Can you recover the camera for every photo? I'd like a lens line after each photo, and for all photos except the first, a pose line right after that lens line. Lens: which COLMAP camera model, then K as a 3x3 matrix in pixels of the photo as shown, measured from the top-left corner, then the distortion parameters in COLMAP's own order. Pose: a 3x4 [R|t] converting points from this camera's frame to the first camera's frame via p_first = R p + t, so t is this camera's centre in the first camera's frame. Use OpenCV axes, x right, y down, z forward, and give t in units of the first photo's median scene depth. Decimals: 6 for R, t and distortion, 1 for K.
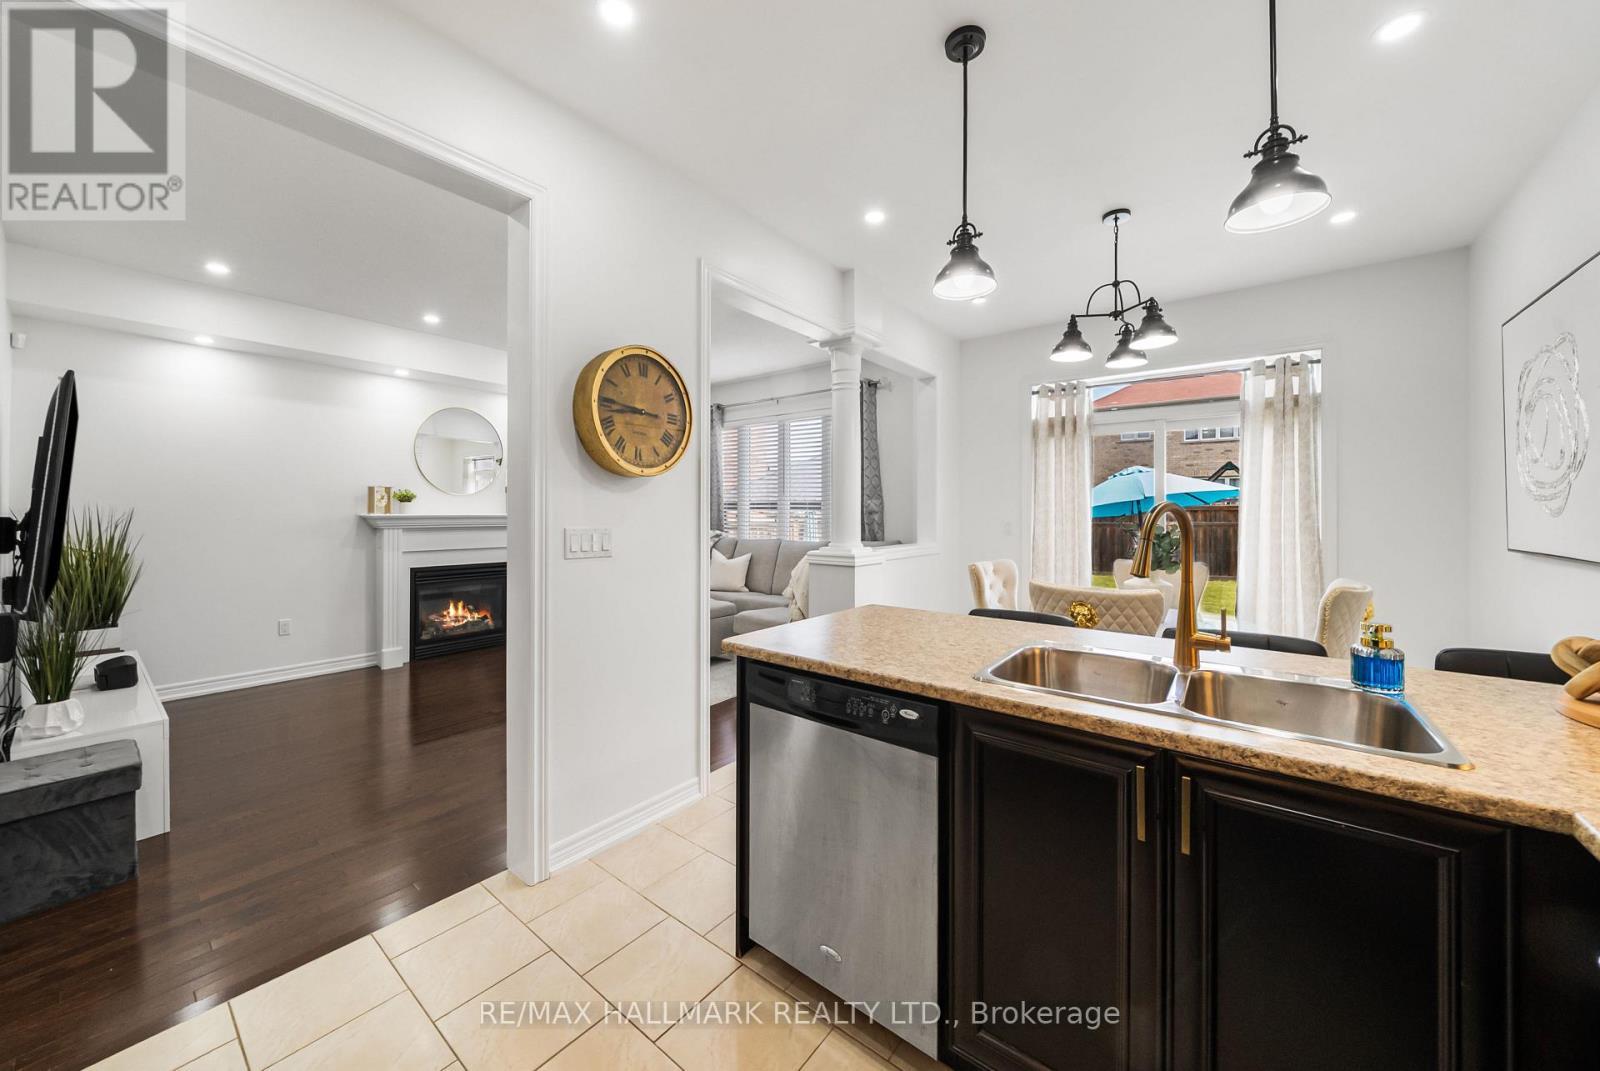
lens RADIAL K [[591.3, 0, 712.9], [0, 591.3, 510.9], [0, 0, 1]] dist [-0.002115, -0.000150]
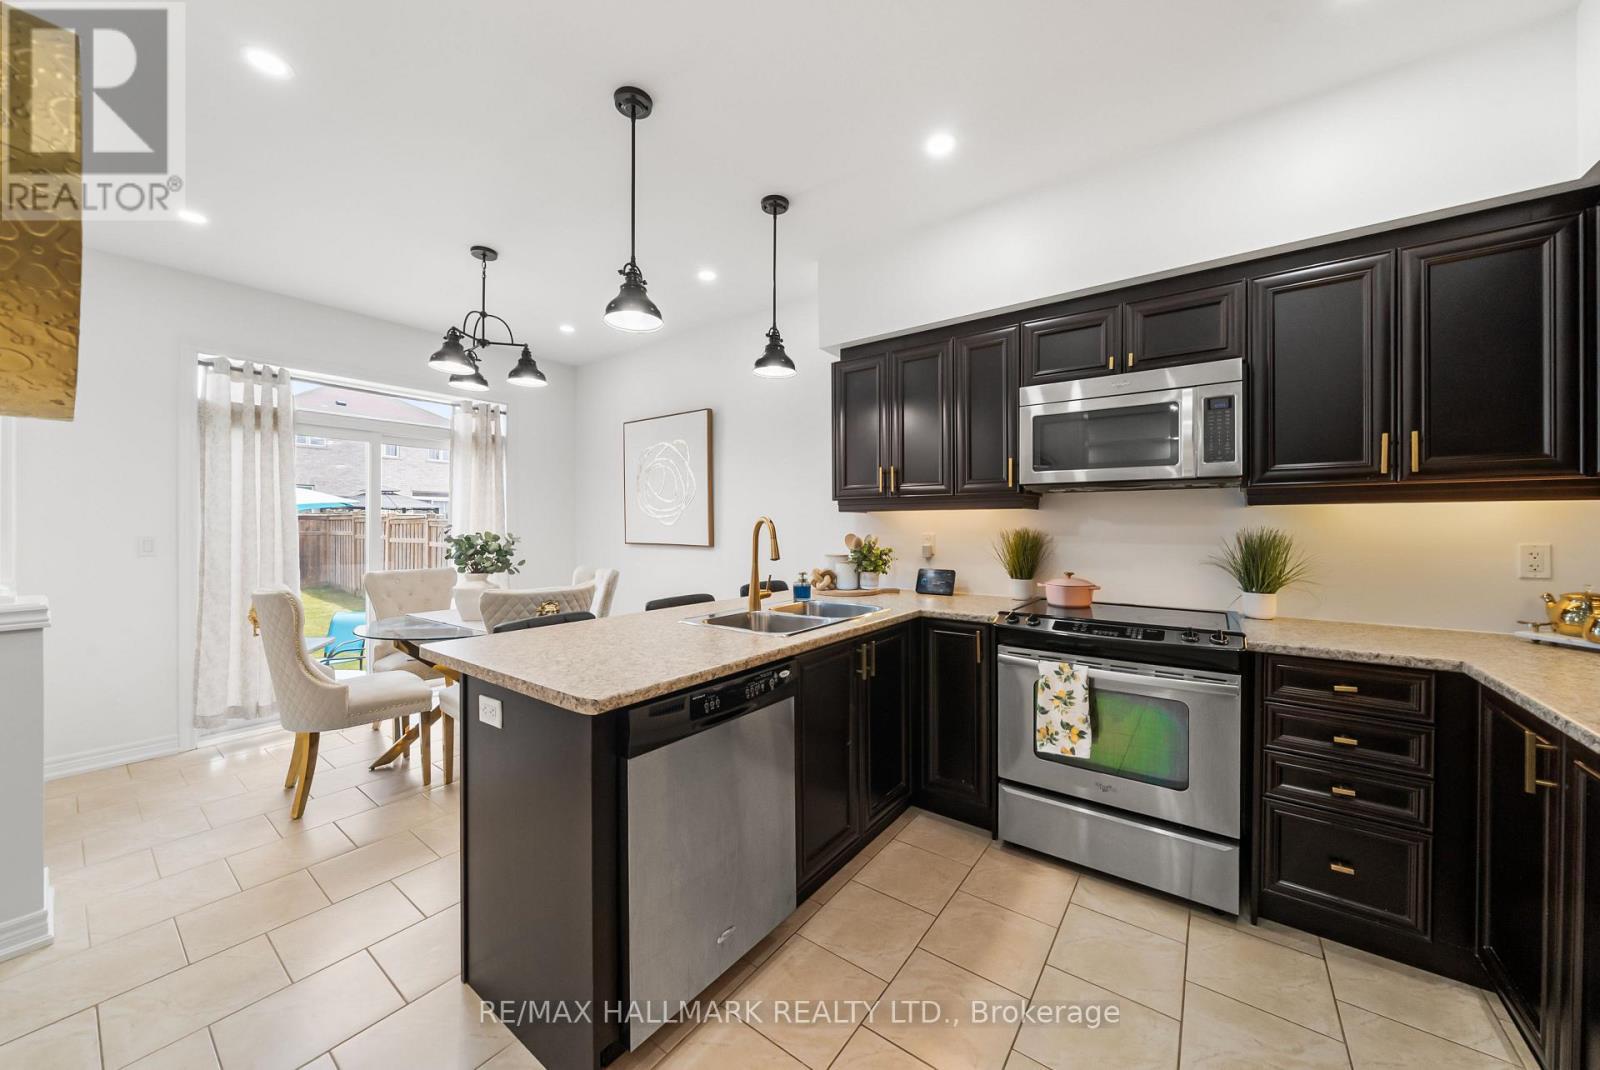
lens RADIAL K [[546.7, 0, 849.0], [0, 546.7, 526.5], [0, 0, 1]] dist [0.000129, 0.000004]
pose [[-0.148982, -0.005478, 0.988825, -0.491507], [-0.001585, 0.999985, 0.005301, 0.002089], [-0.988839, -0.000777, -0.148989, 0.560668]]
